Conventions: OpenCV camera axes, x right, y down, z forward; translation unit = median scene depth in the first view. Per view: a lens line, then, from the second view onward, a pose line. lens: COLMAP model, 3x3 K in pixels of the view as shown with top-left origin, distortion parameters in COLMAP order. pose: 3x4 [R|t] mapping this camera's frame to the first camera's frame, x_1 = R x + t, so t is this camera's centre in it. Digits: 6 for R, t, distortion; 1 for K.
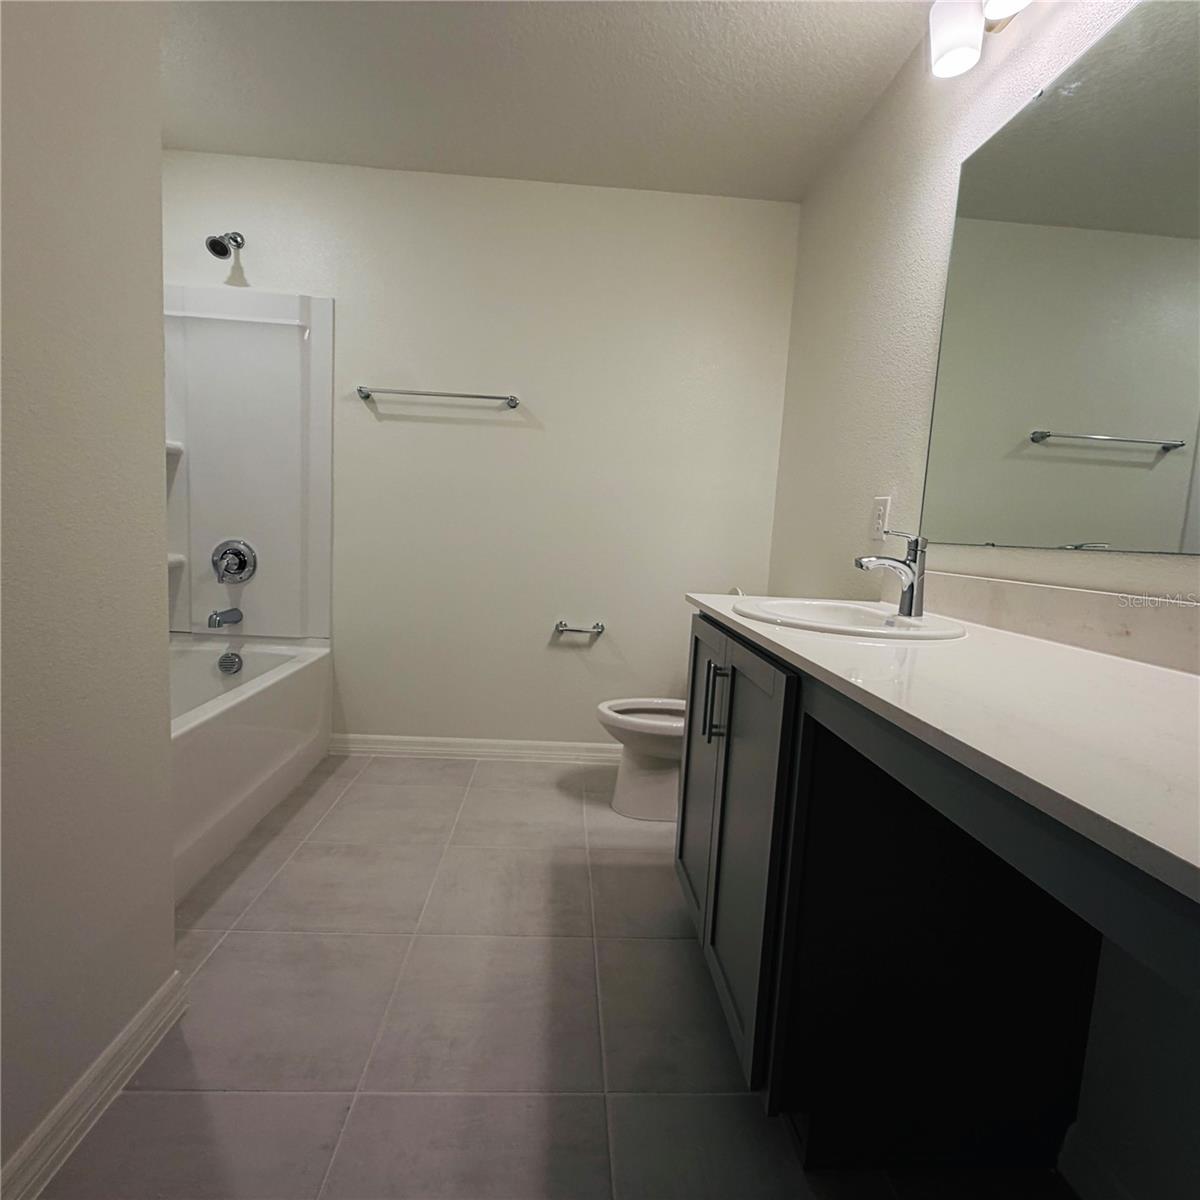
lens RADIAL K [[641.0, 0, 598.9], [0, 641.0, 600.7], [0, 0, 1]] dist [0.001627, 0.000626]
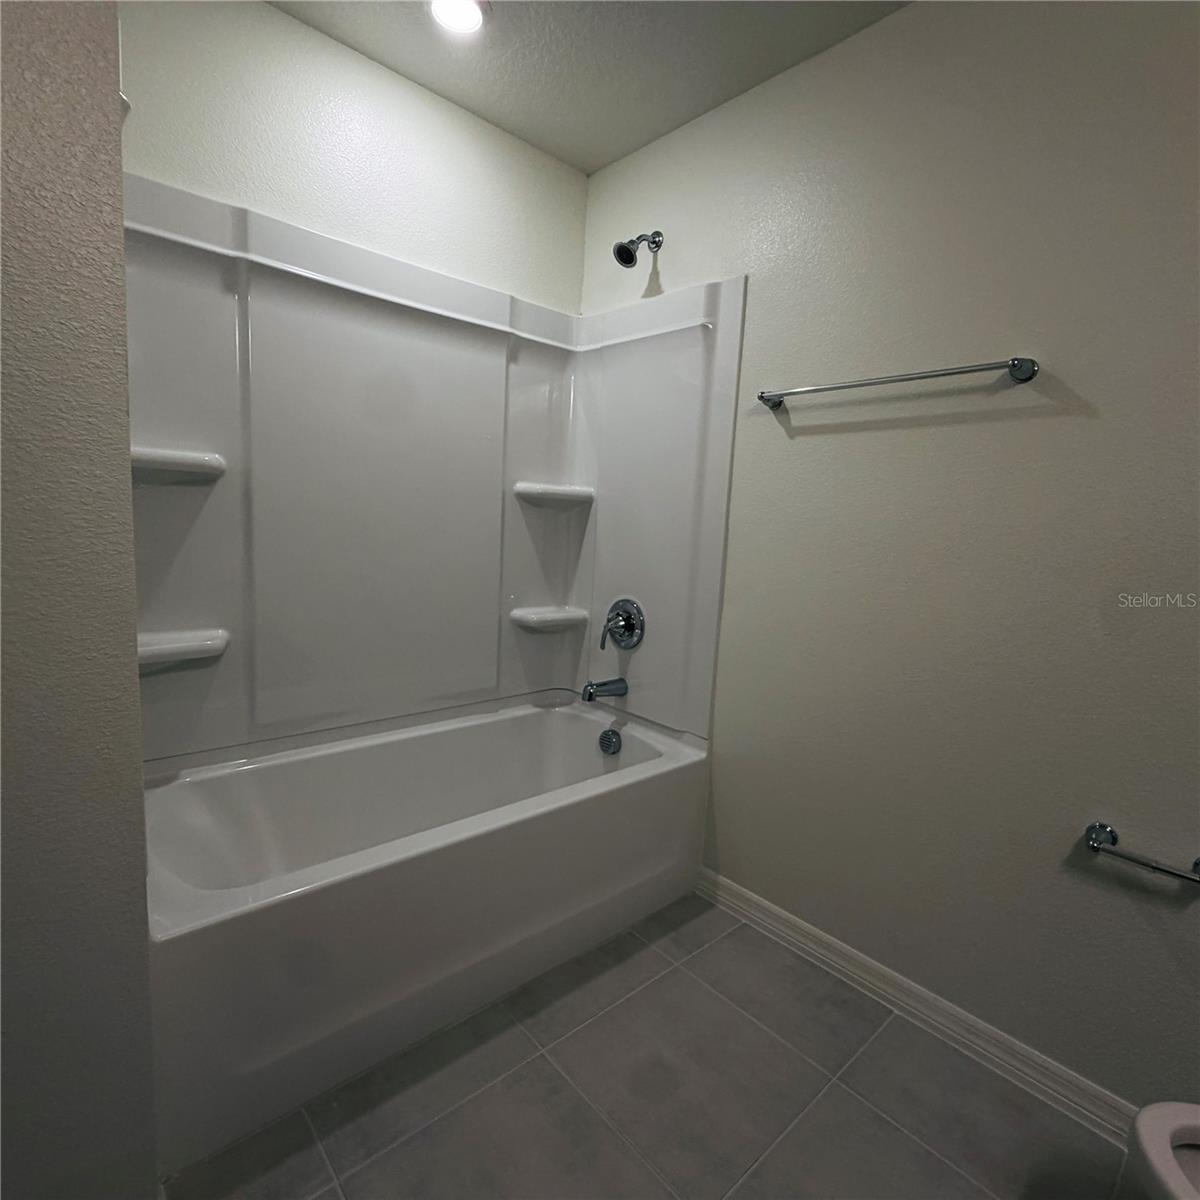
lens RADIAL K [[641.0, 0, 598.3], [0, 641.0, 599.2], [0, 0, 1]] dist [0.001627, 0.000626]
pose [[0.625631, 0.078098, -0.776200, 0.063966], [-0.108908, 0.993977, 0.012228, -0.100534], [0.772480, 0.076884, 0.630368, 0.438530]]
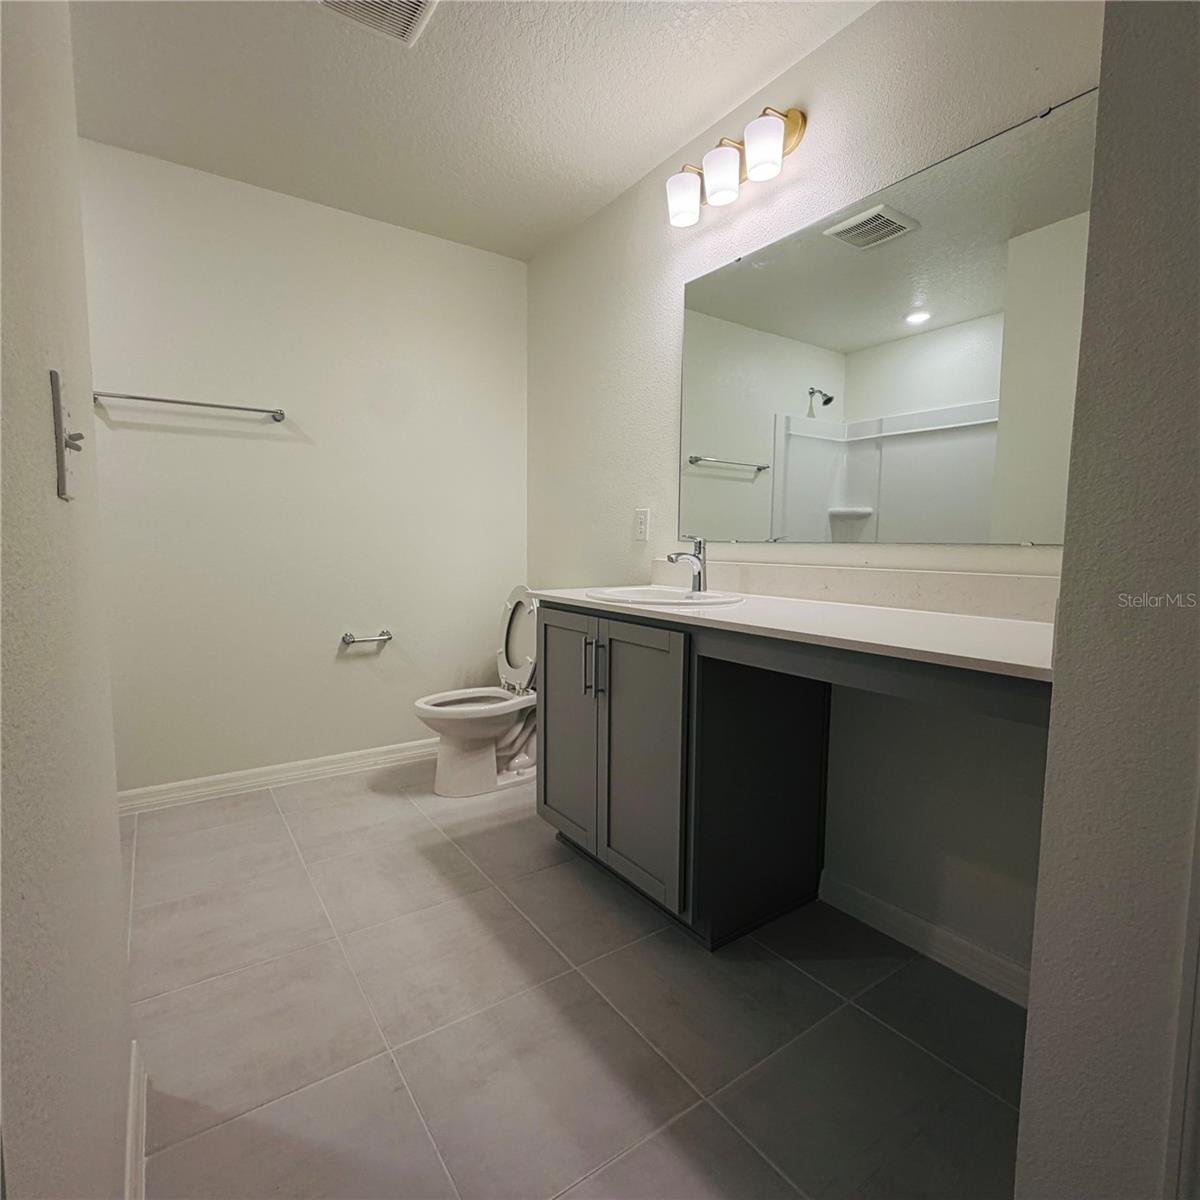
lens RADIAL K [[641.0, 0, 597.6], [0, 641.0, 599.9], [0, 0, 1]] dist [0.001627, 0.000626]
pose [[0.850374, -0.095527, 0.517434, -0.255994], [0.095840, 0.995052, 0.026195, -0.009329], [-0.517376, 0.027316, 0.855322, -0.081426]]
